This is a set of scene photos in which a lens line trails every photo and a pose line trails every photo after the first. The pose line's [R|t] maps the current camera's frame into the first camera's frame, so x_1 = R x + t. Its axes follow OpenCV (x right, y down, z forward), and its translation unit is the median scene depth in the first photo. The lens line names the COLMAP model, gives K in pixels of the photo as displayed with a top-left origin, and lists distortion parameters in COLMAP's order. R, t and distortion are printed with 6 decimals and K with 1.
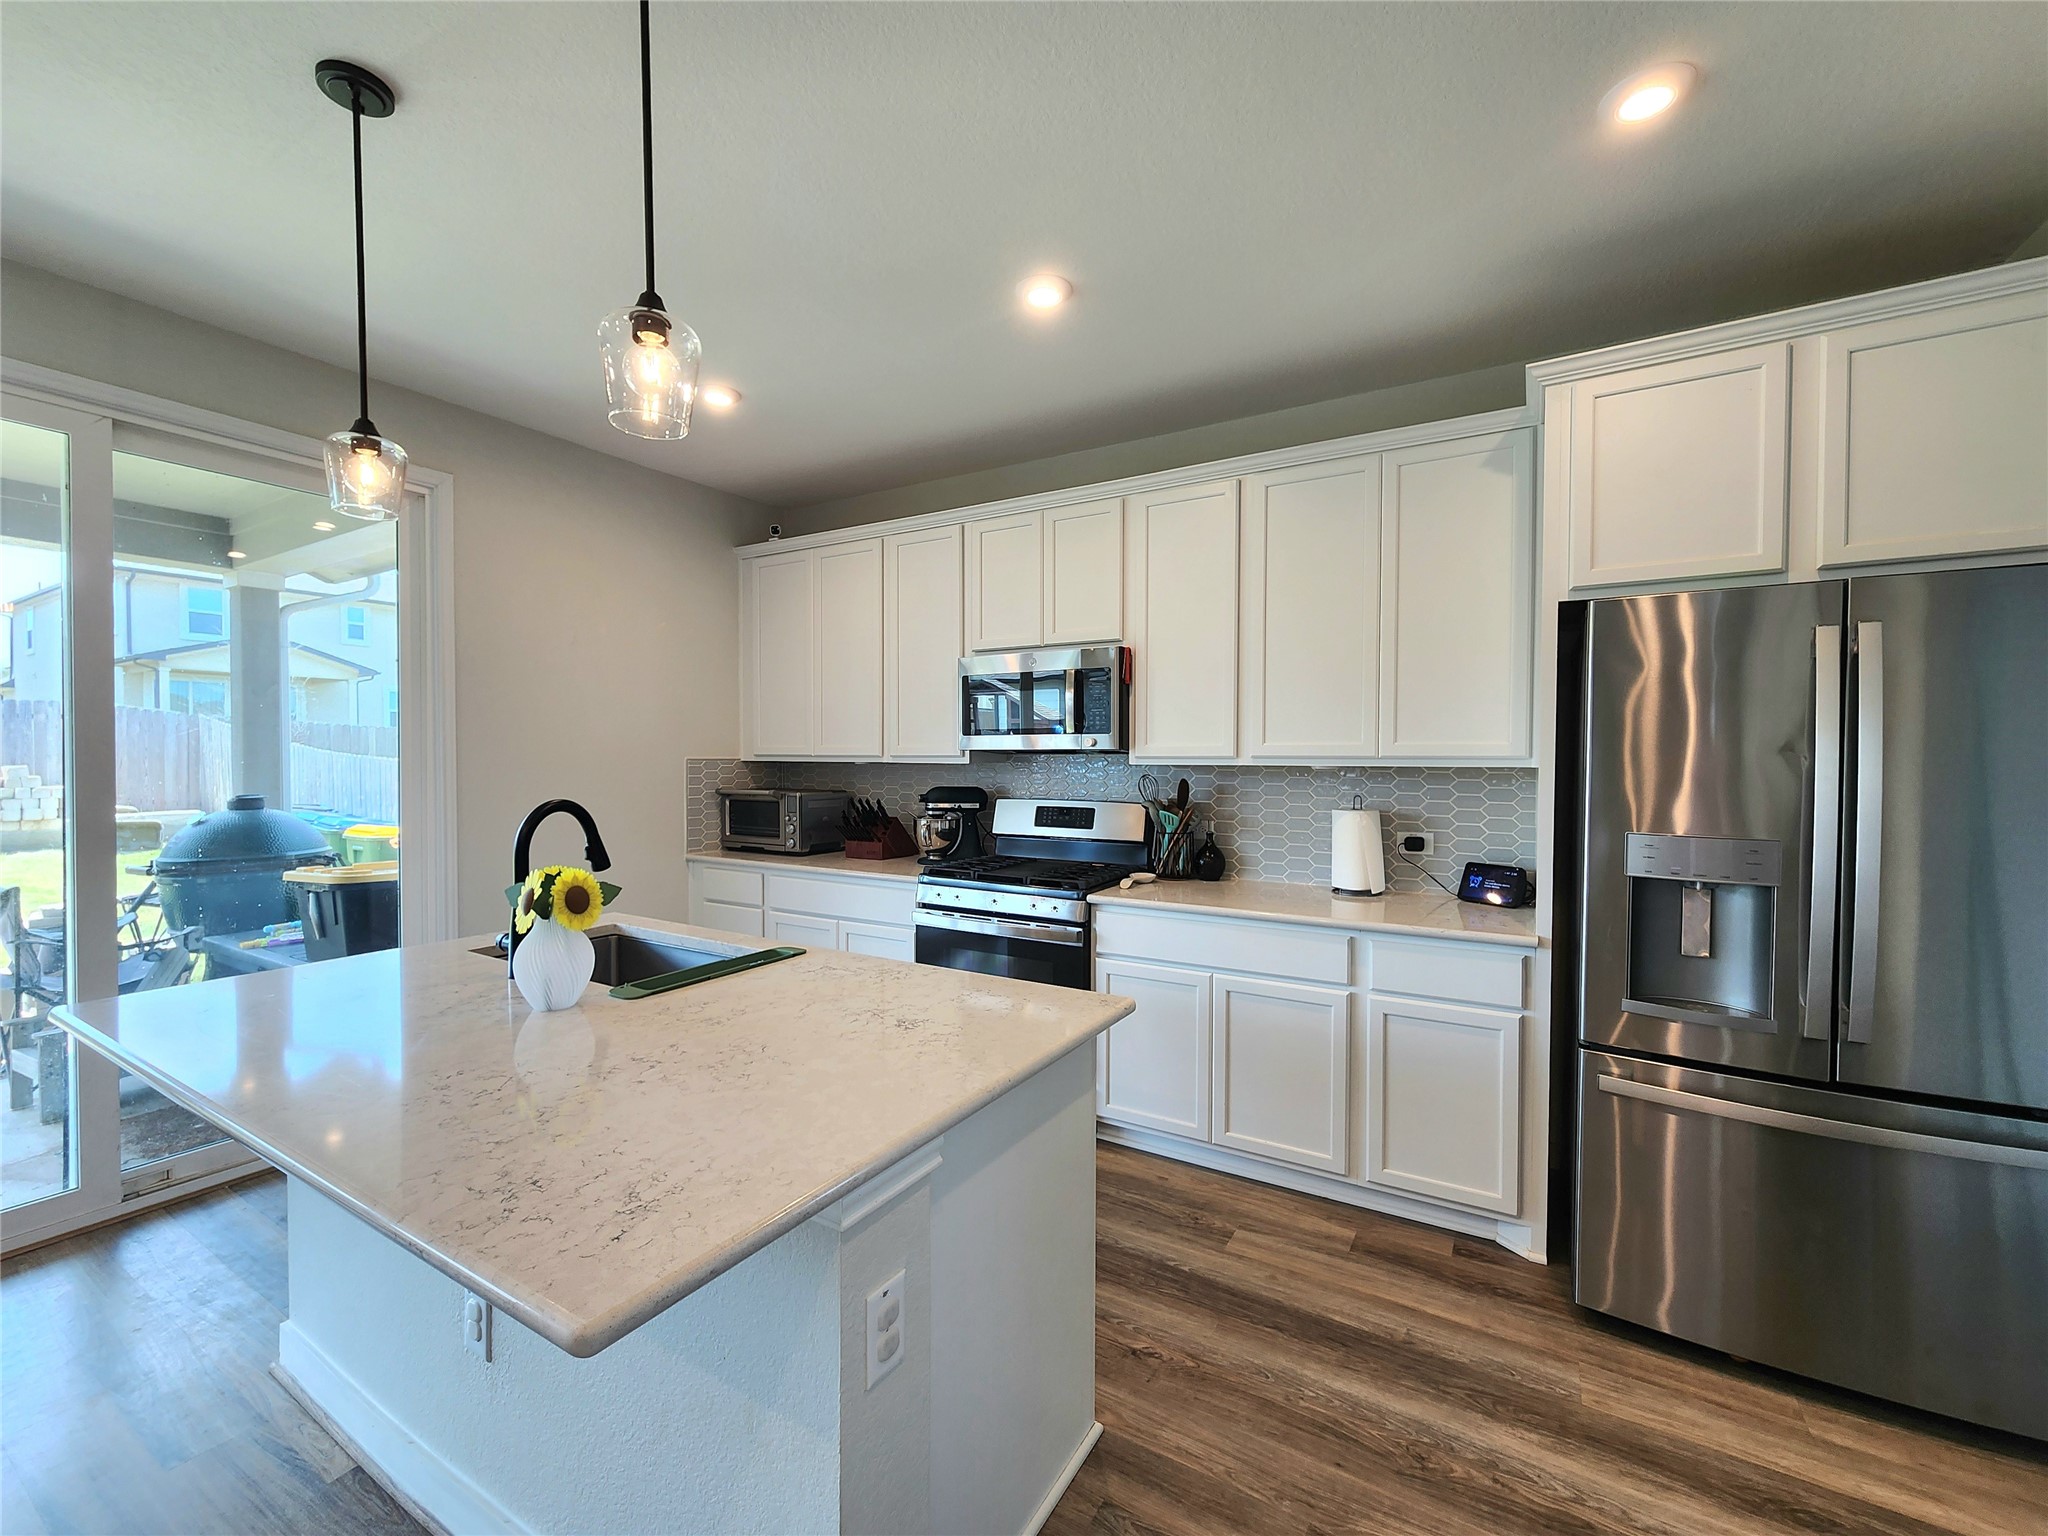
lens RADIAL K [[843.3, 0, 1025.5], [0, 843.3, 769.4], [0, 0, 1]] dist [-0.000157, -0.000287]
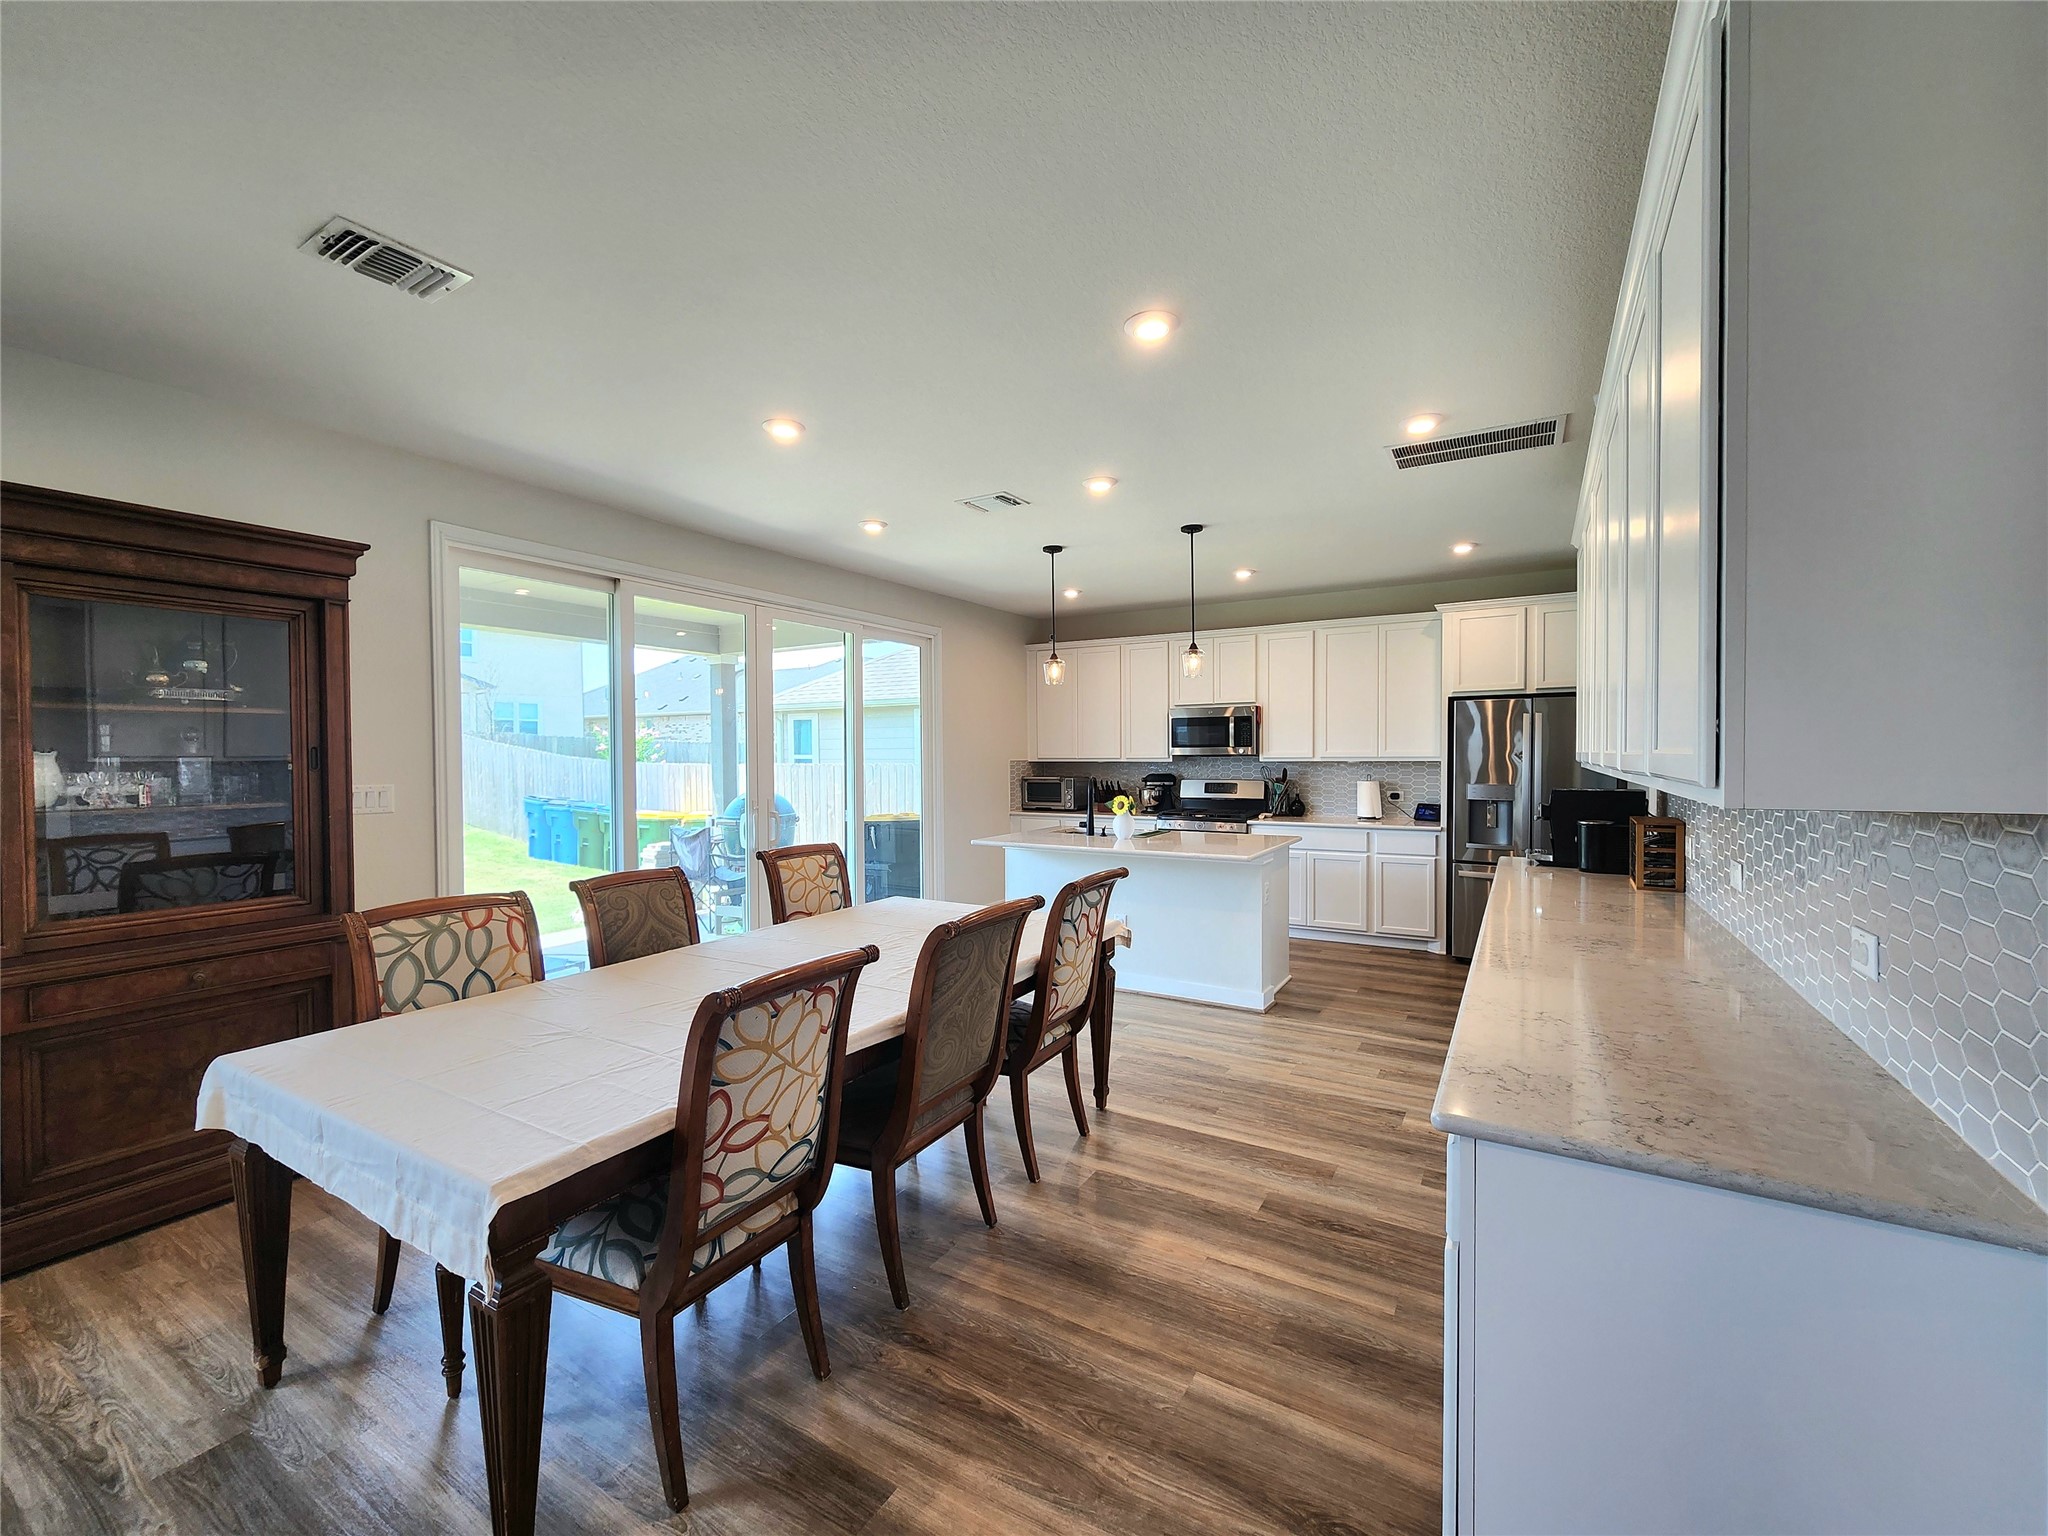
lens RADIAL K [[843.3, 0, 1024.1], [0, 843.3, 770.9], [0, 0, 1]] dist [-0.000157, -0.000287]
pose [[0.999944, -0.010436, 0.001919, -0.463118], [0.010426, 0.999931, 0.005374, 0.000381], [-0.001975, -0.005353, 0.999984, -1.088228]]
